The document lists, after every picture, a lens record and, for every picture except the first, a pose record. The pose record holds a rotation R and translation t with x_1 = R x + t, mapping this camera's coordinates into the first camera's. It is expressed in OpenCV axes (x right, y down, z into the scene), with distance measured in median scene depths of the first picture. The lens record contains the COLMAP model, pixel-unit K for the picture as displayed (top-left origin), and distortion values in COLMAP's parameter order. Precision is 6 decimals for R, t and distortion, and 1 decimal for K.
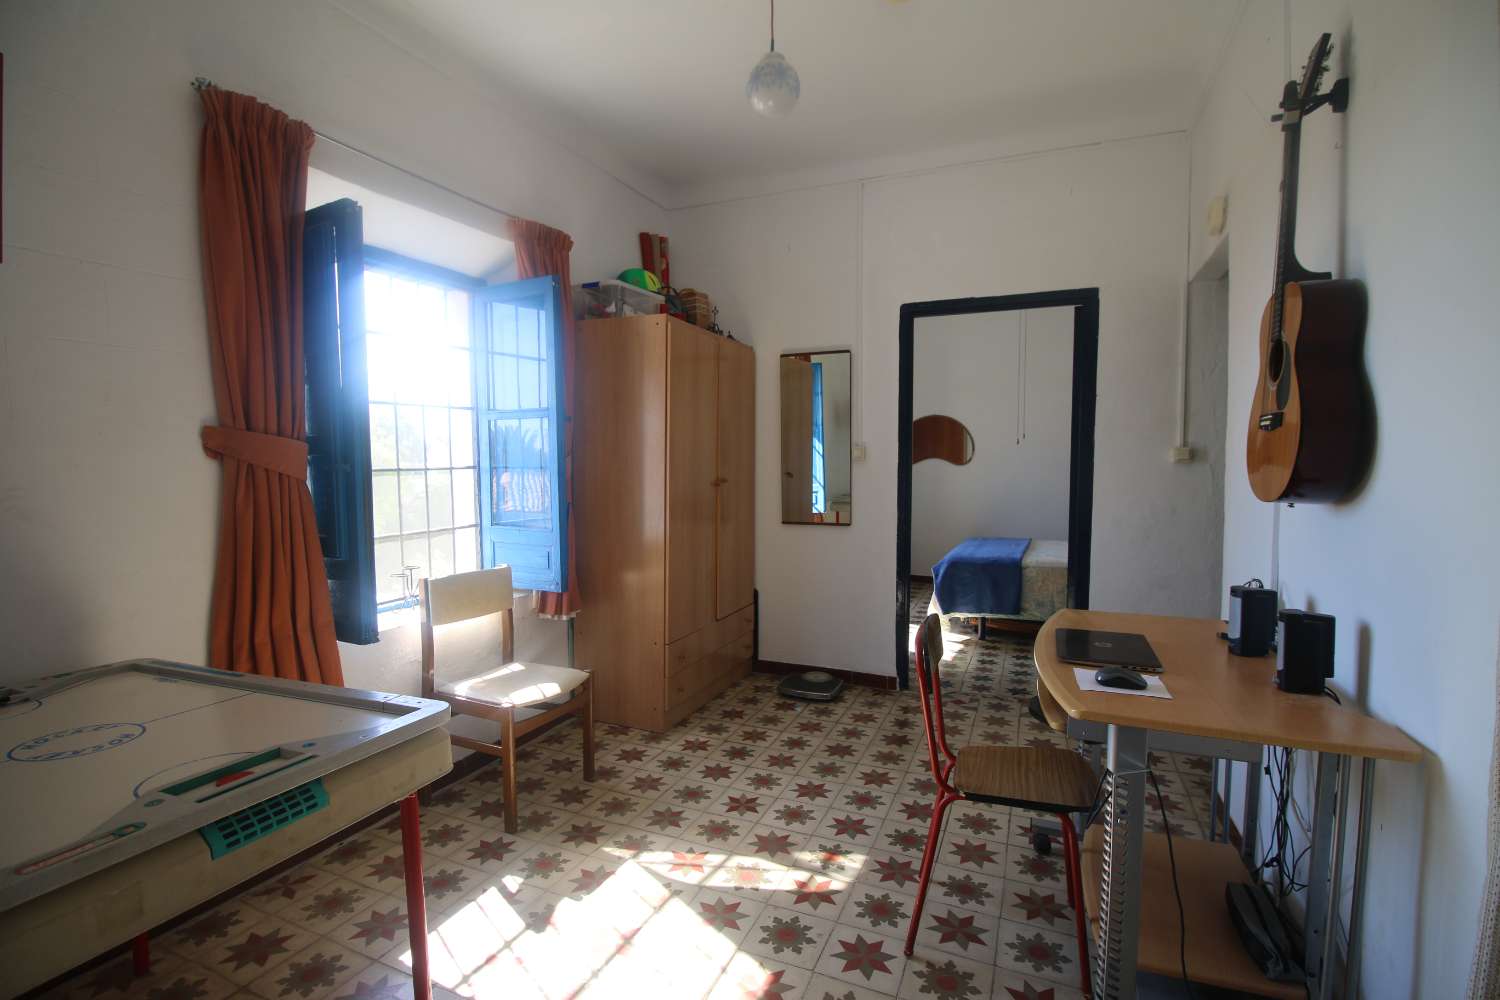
lens RADIAL K [[686.0, 0, 749.3], [0, 686.0, 503.6], [0, 0, 1]] dist [0.001030, -0.014251]
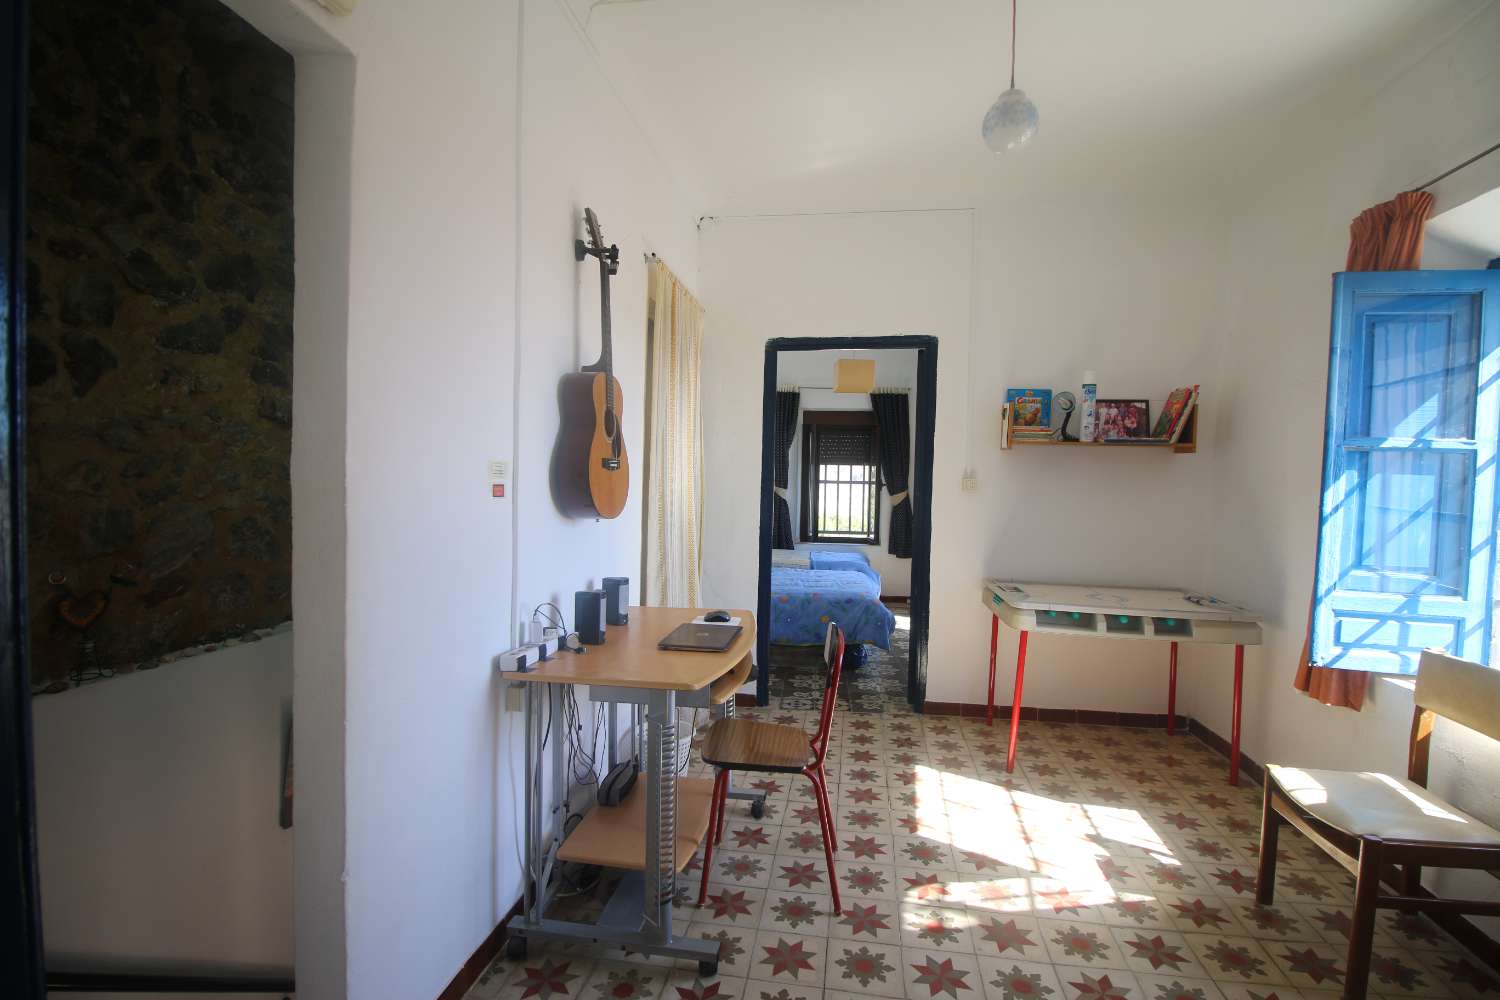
lens RADIAL K [[690.6, 0, 748.1], [0, 690.6, 502.5], [0, 0, 1]] dist [-0.003261, -0.010925]
pose [[-0.970139, -0.005912, -0.242478, 0.605422], [-0.028699, 0.995478, 0.090549, -0.130961], [0.240846, 0.094804, -0.965922, 1.818343]]
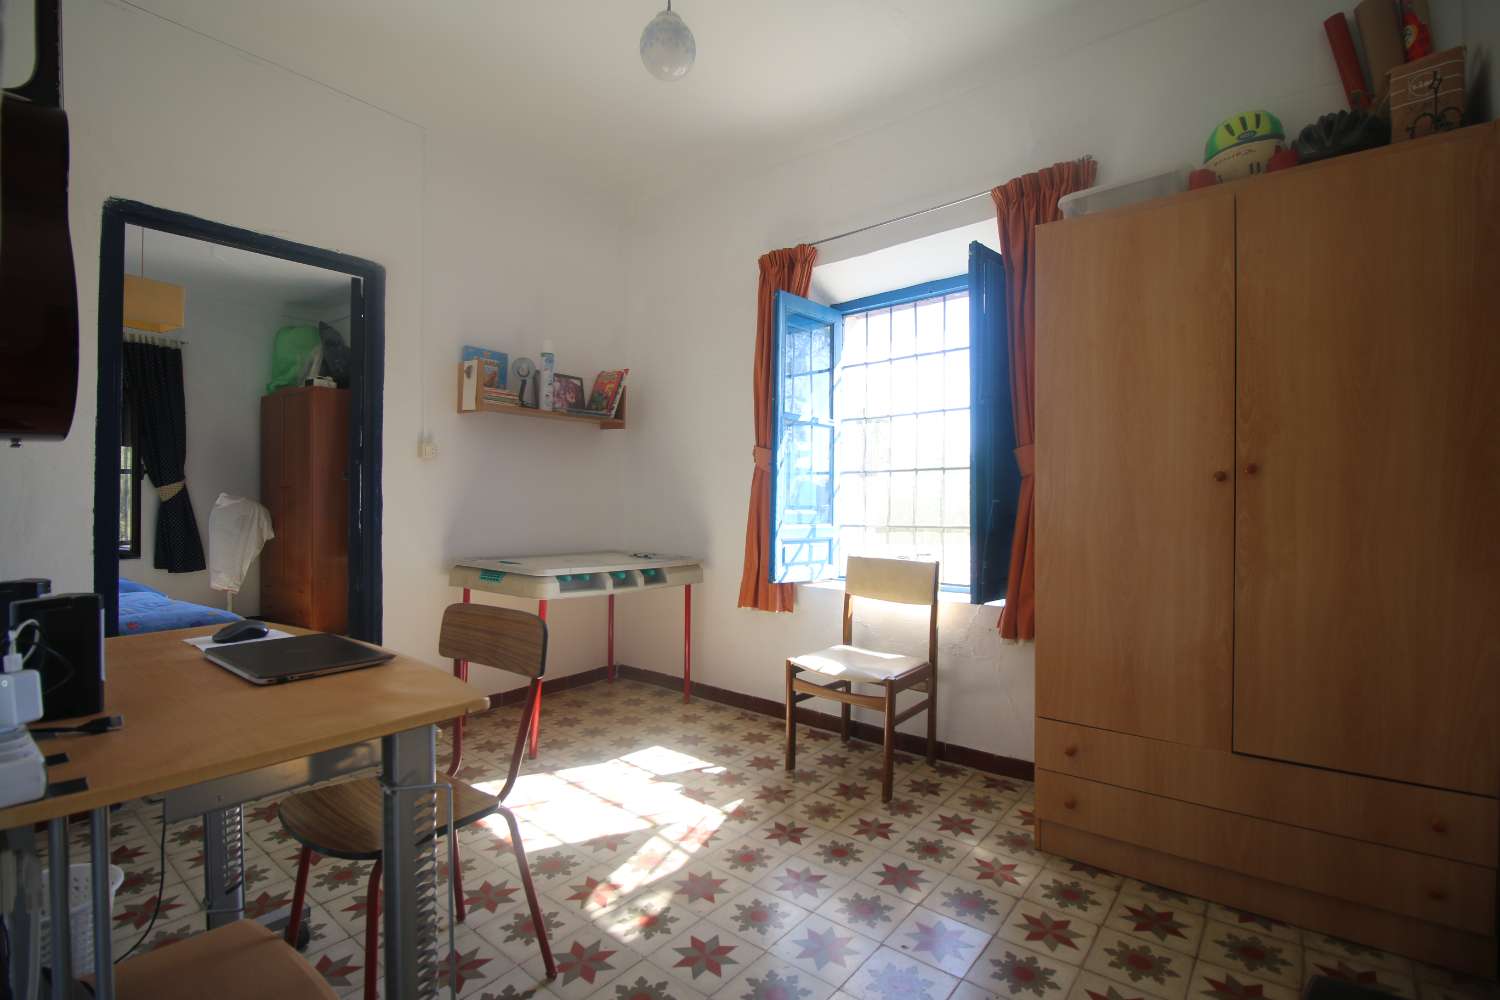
lens RADIAL K [[690.6, 0, 748.1], [0, 690.6, 502.5], [0, 0, 1]] dist [-0.003261, -0.010925]
pose [[-0.267509, 0.005867, -0.963537, 0.880872], [-0.060245, 0.997923, 0.022802, 0.002720], [0.961670, 0.064148, -0.266600, 1.326036]]
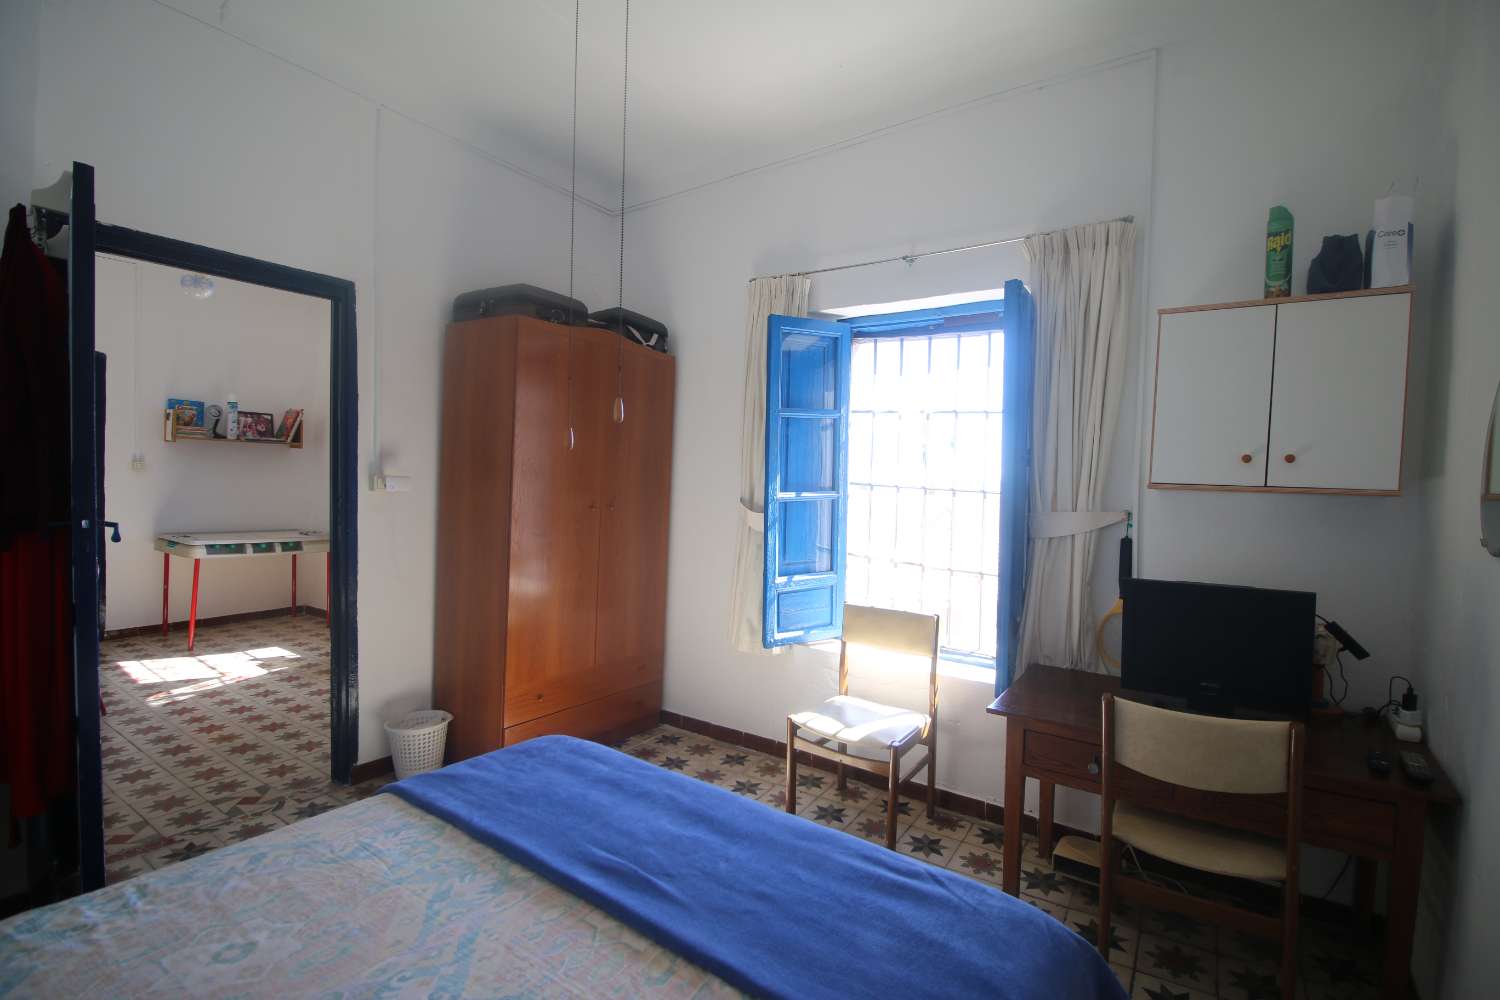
lens RADIAL K [[698.2, 0, 753.0], [0, 698.2, 505.5], [0, 0, 1]] dist [0.002150, -0.014736]
pose [[-0.192212, 0.039438, -0.980561, 1.584382], [-0.086974, 0.994576, 0.057050, -0.218847], [0.977492, 0.096249, -0.187739, 2.798670]]
